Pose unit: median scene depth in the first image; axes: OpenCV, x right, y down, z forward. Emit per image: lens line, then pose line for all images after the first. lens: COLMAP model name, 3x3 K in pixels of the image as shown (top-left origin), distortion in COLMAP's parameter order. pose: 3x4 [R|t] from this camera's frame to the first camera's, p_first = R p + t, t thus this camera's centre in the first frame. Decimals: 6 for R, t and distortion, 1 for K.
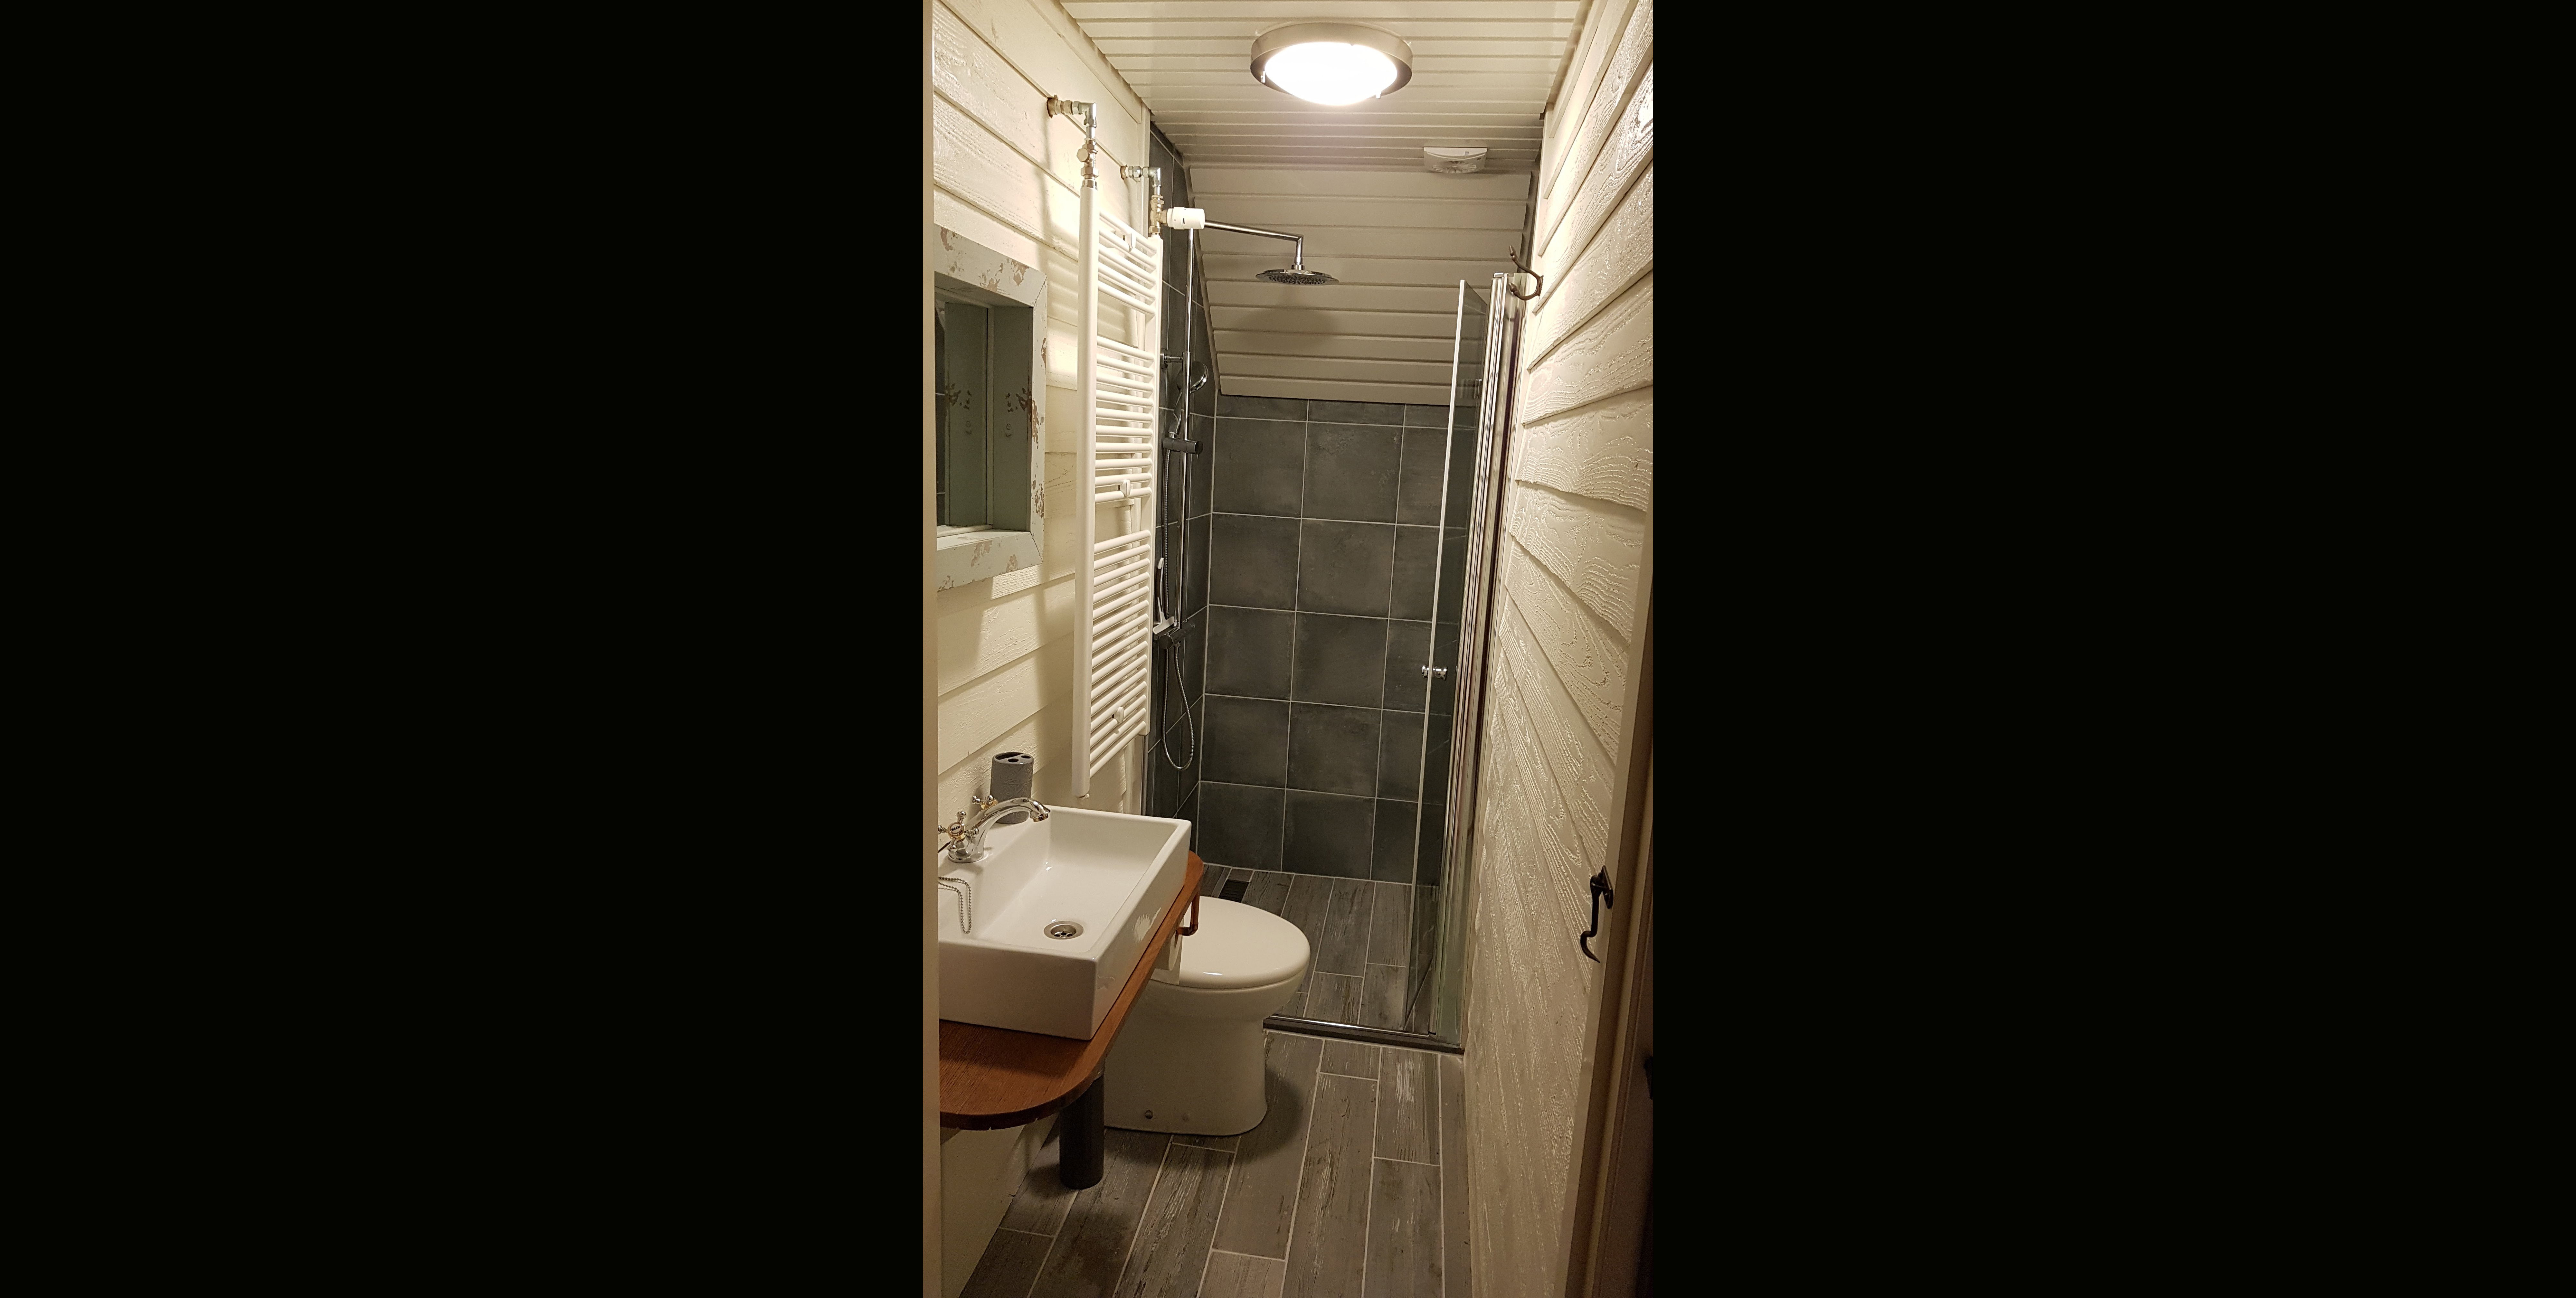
lens RADIAL K [[1004.1, 0, 1287.4], [0, 1004.1, 596.8], [0, 0, 1]] dist [-0.000188, -0.000014]
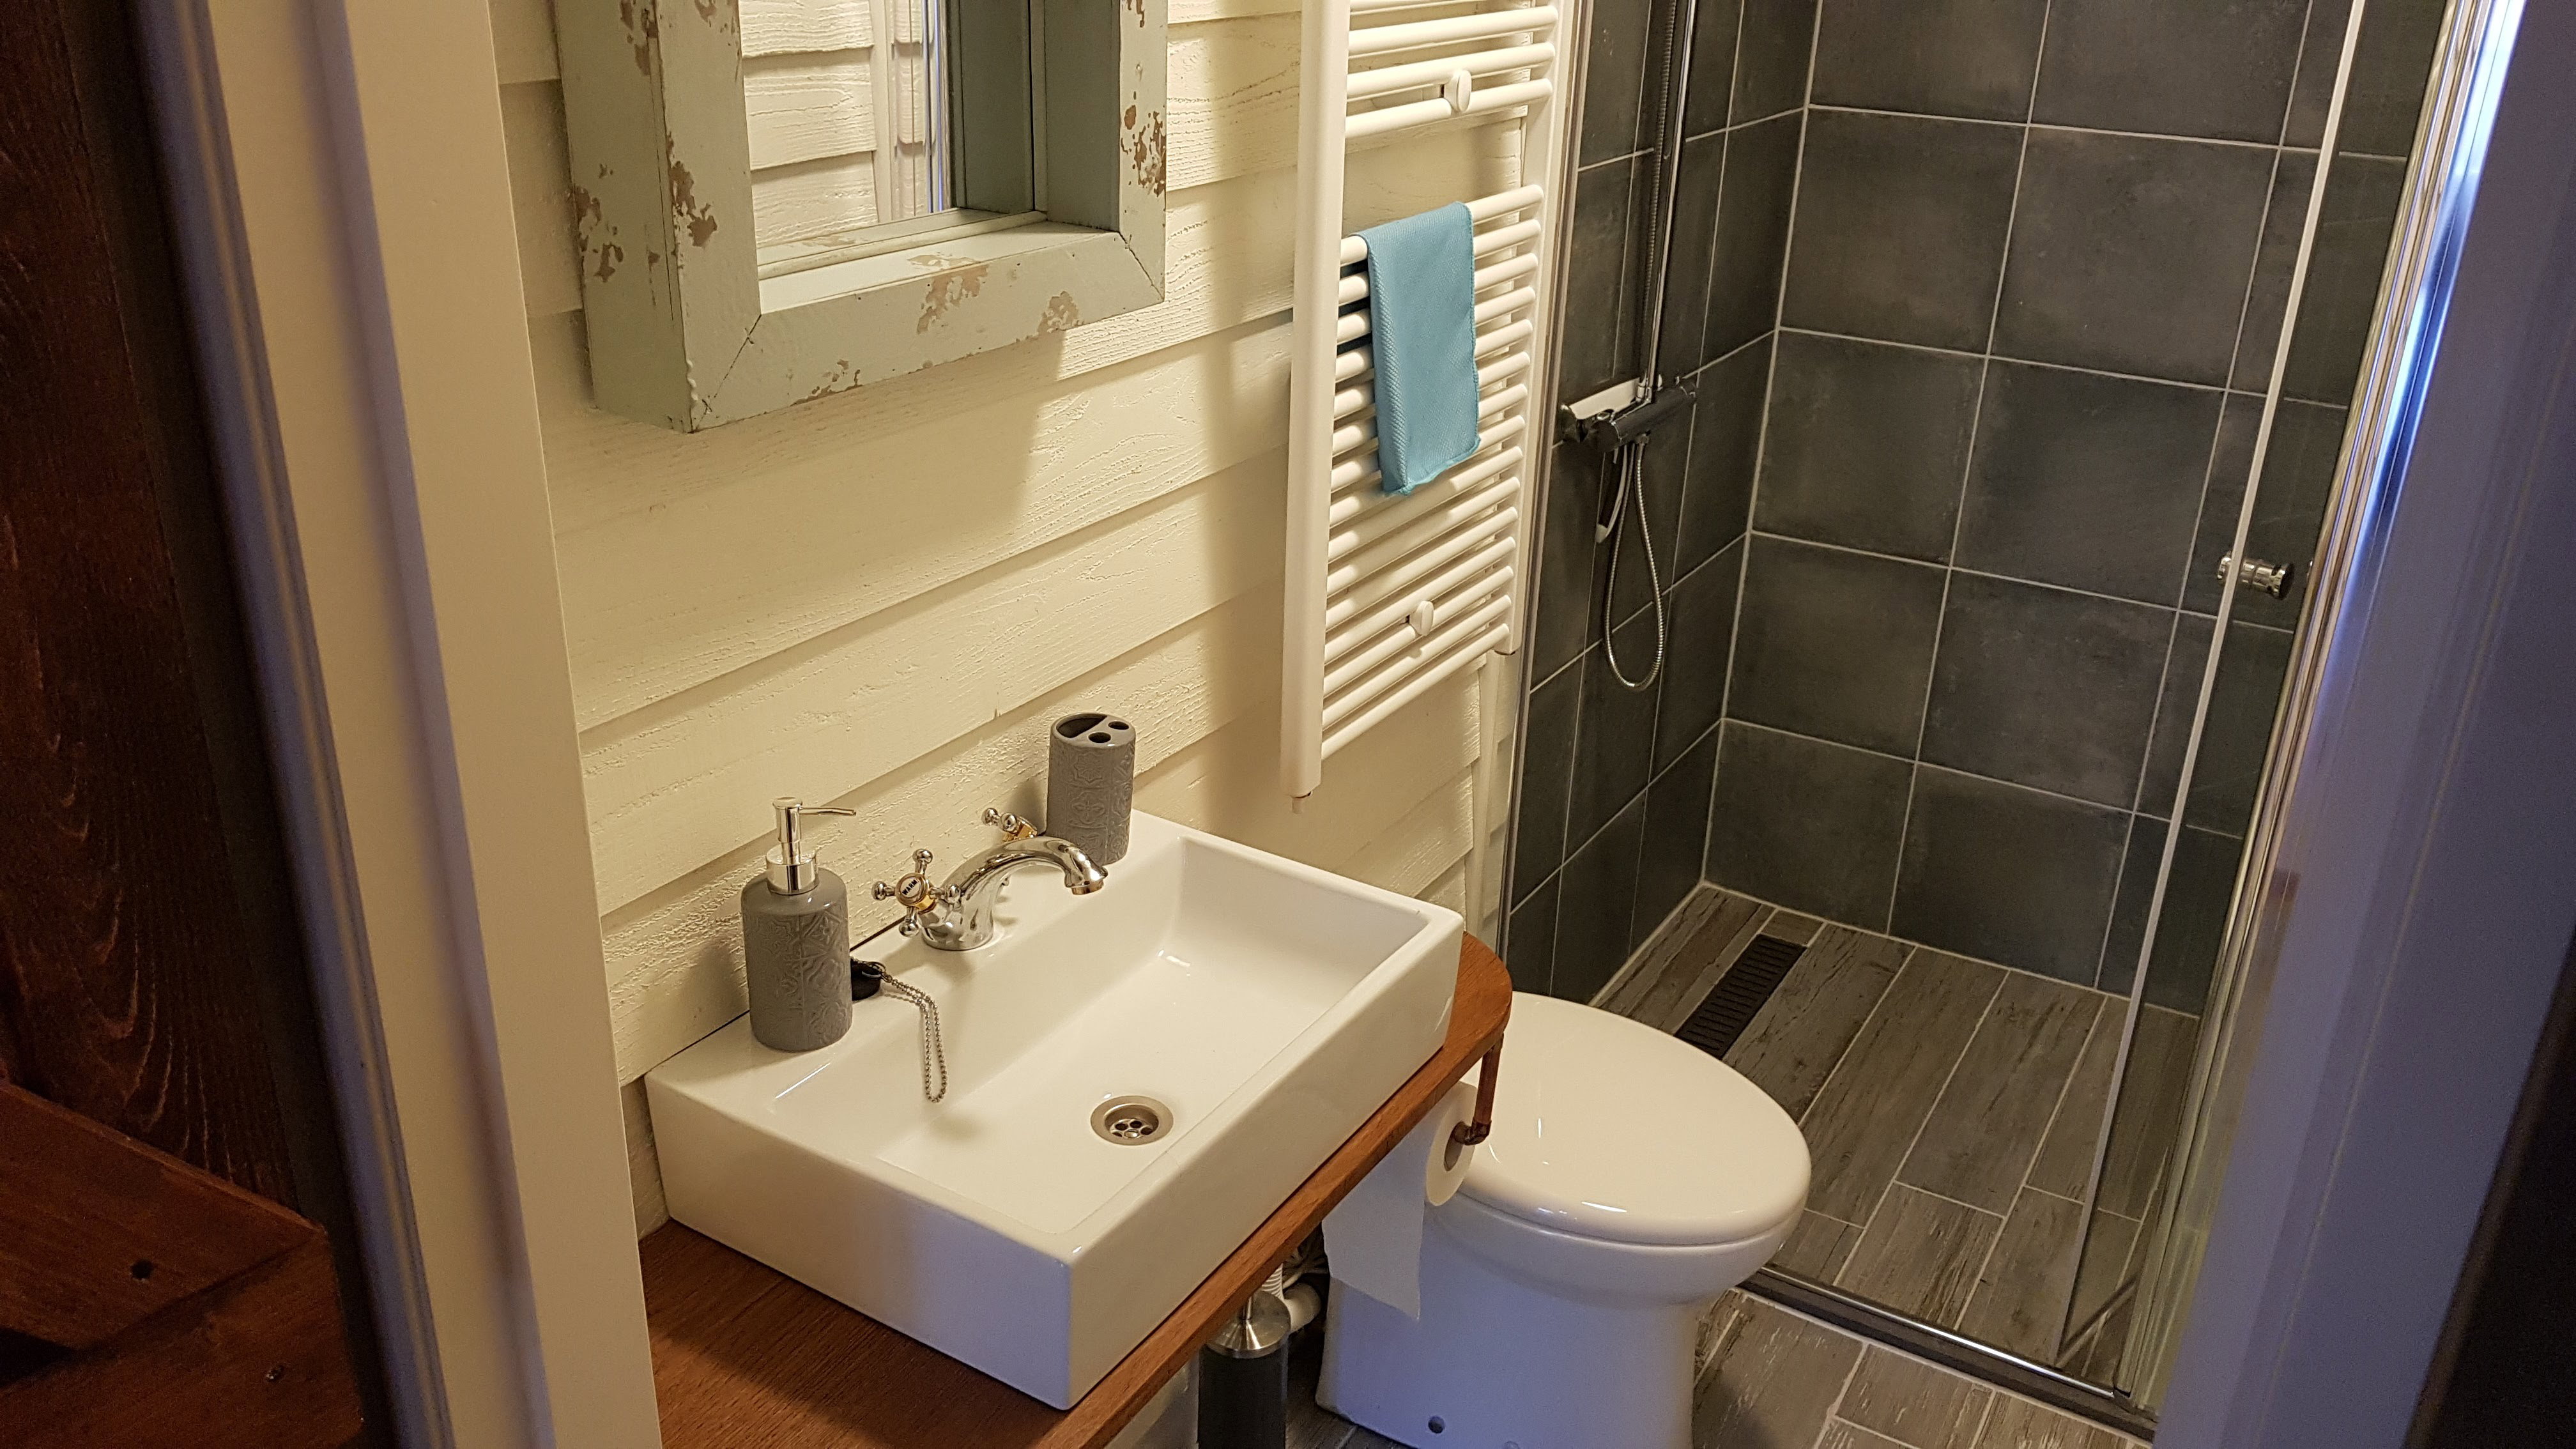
lens RADIAL K [[2021.1, 0, 1288.0], [0, 2021.1, 724.5], [0, 0, 1]] dist [0.054156, -0.084627]
pose [[0.918767, 0.127938, -0.373496, 0.106996], [-0.034480, 0.968425, 0.246909, -0.051139], [0.393292, -0.213973, 0.894168, 0.135525]]
